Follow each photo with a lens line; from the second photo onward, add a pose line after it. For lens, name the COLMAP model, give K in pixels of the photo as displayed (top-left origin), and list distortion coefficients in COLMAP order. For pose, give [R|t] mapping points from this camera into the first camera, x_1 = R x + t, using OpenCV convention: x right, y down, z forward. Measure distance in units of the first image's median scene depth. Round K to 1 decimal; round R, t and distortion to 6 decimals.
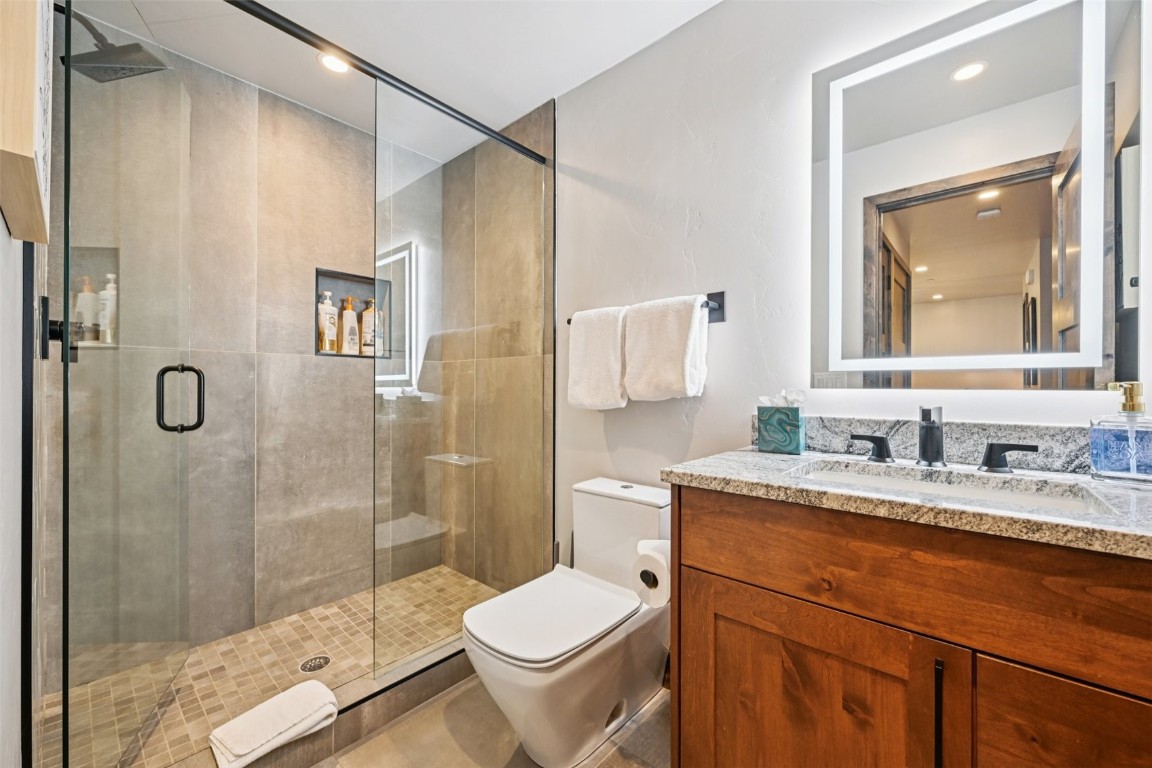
lens RADIAL K [[449.9, 0, 578.6], [0, 449.9, 388.9], [0, 0, 1]] dist [-0.001901, 0.000039]
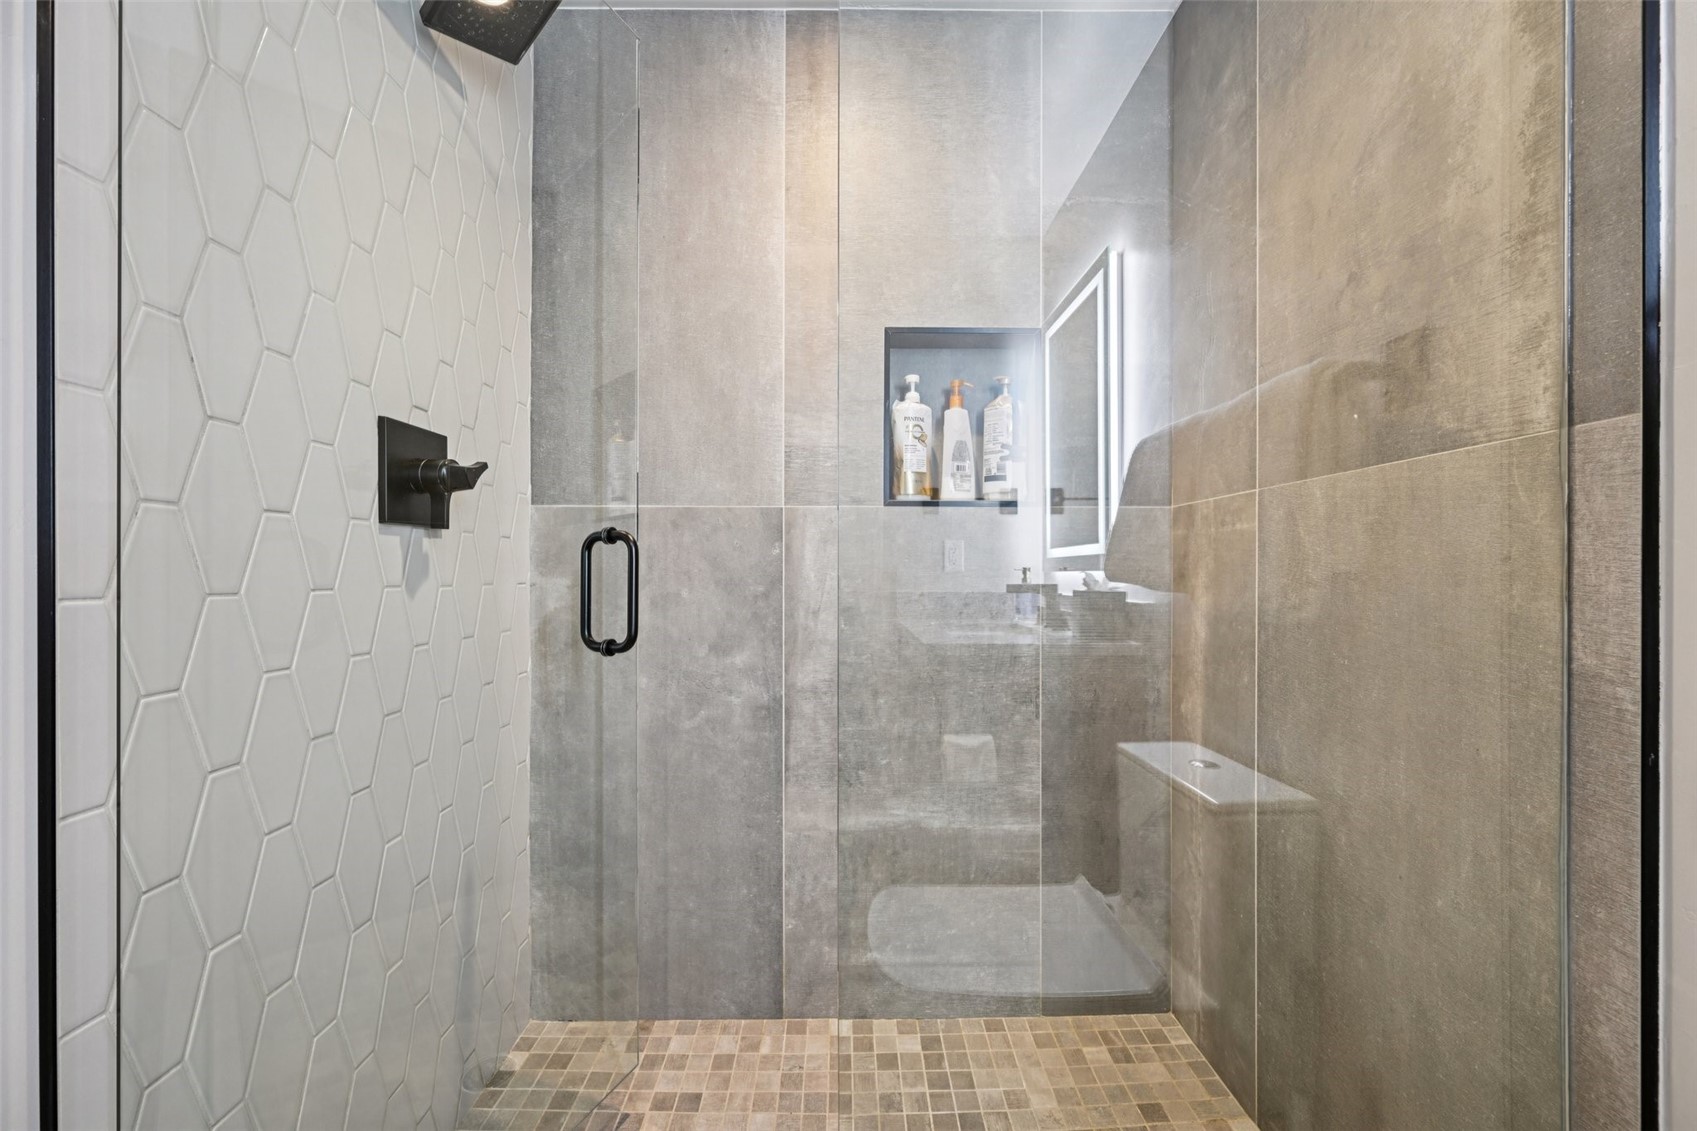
lens RADIAL K [[662.7, 0, 852.4], [0, 662.7, 572.7], [0, 0, 1]] dist [-0.001901, 0.000039]
pose [[0.674523, -0.001865, -0.738251, -0.074559], [-0.000368, 0.999996, -0.002863, 0.000580], [0.738254, 0.002203, 0.674519, 0.492552]]
